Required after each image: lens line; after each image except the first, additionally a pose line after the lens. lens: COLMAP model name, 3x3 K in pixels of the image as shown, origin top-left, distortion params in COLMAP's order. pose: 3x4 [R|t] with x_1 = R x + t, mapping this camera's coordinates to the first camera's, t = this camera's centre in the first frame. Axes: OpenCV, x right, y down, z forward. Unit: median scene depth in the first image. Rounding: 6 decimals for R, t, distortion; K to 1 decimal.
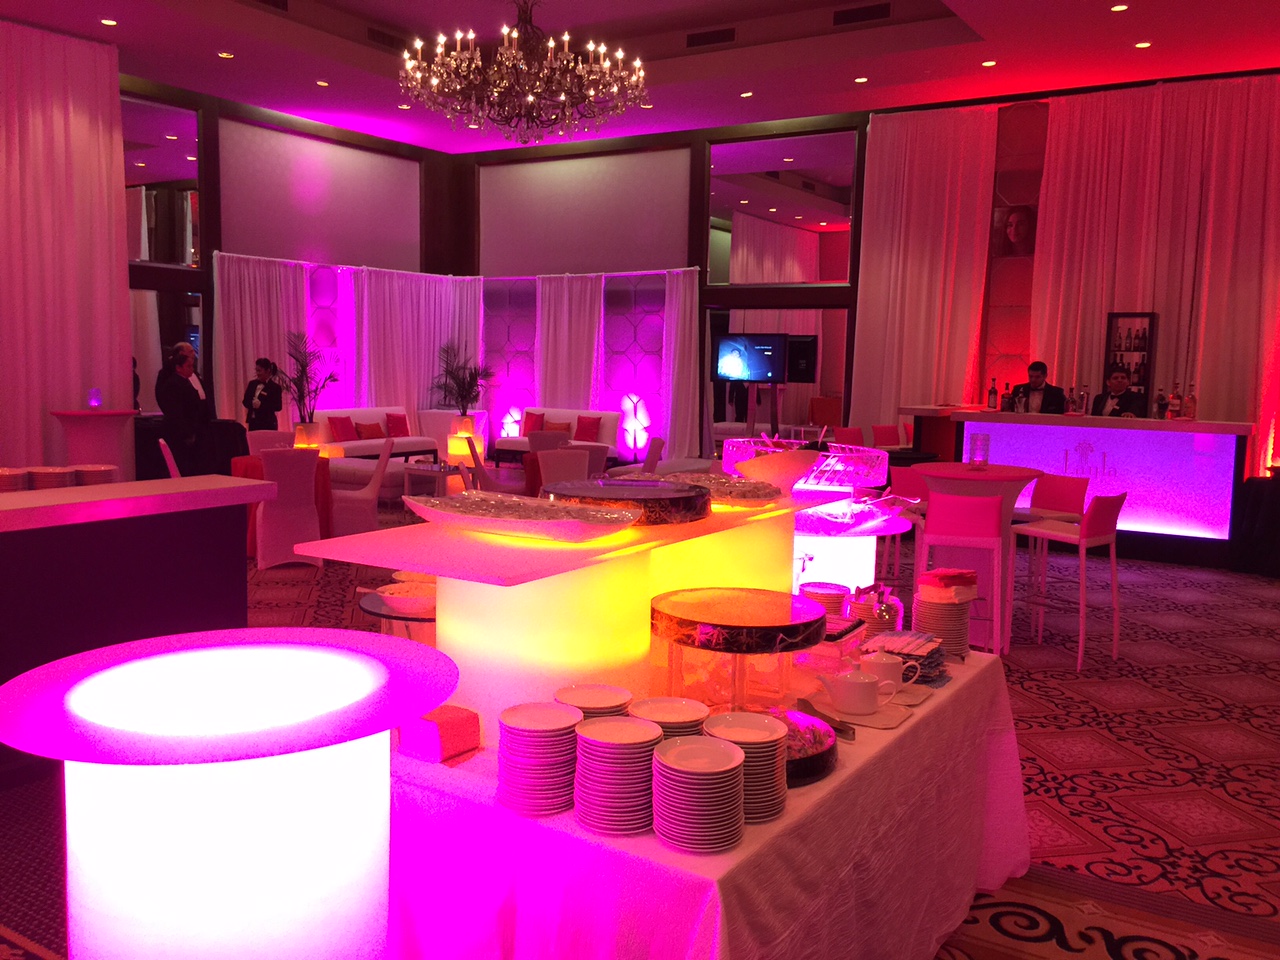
lens RADIAL K [[1094.2, 0, 632.0], [0, 1094.2, 475.6], [0, 0, 1]] dist [0.041534, -0.012209]
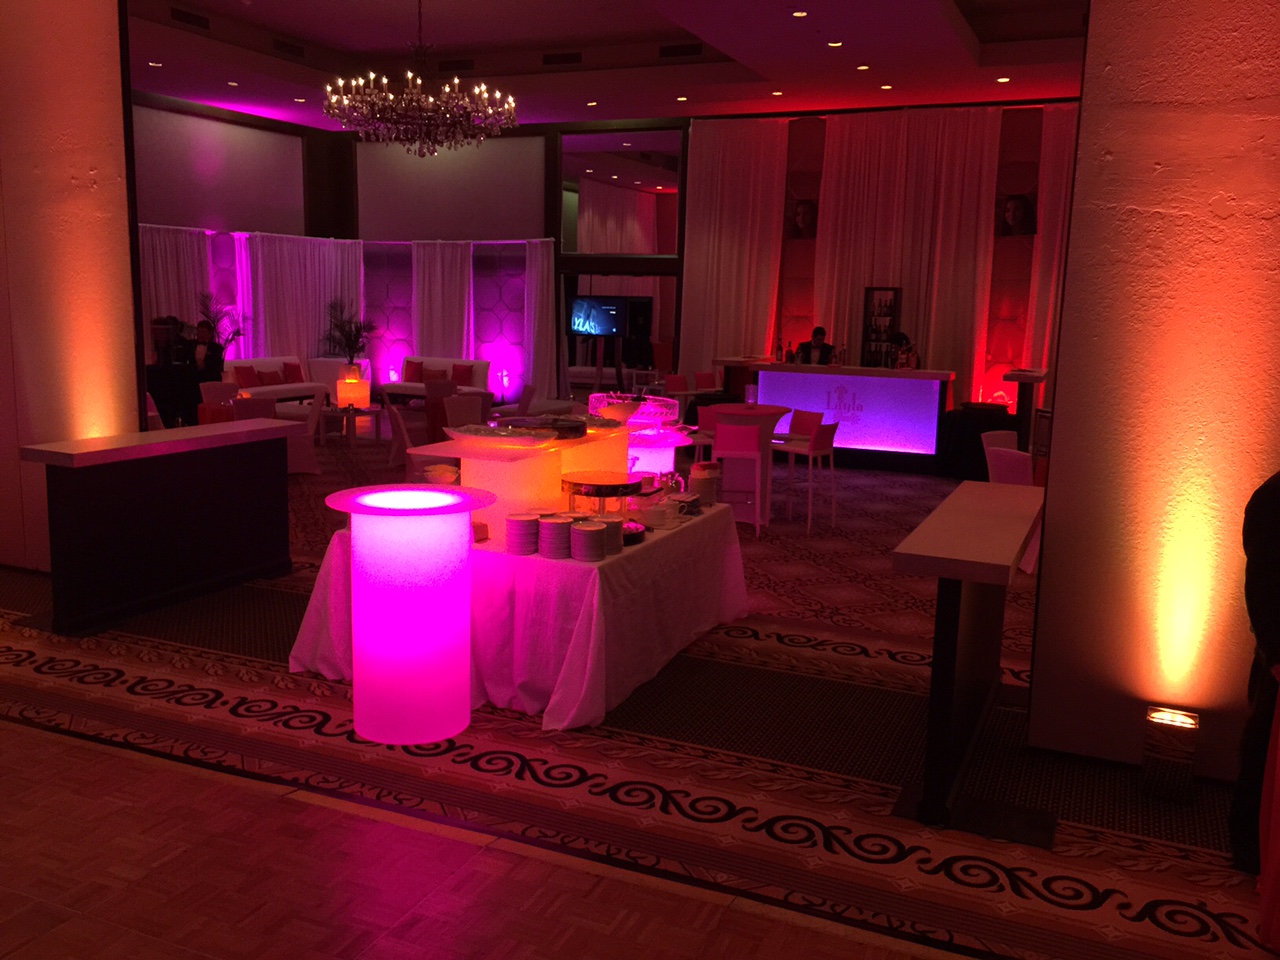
lens RADIAL K [[1094.2, 0, 635.6], [0, 1094.2, 482.8], [0, 0, 1]] dist [0.041534, -0.012209]
pose [[0.989696, -0.021928, 0.141496, -0.036086], [0.012801, 0.997797, 0.065089, -0.001990], [-0.142612, -0.062606, 0.987797, -0.291601]]
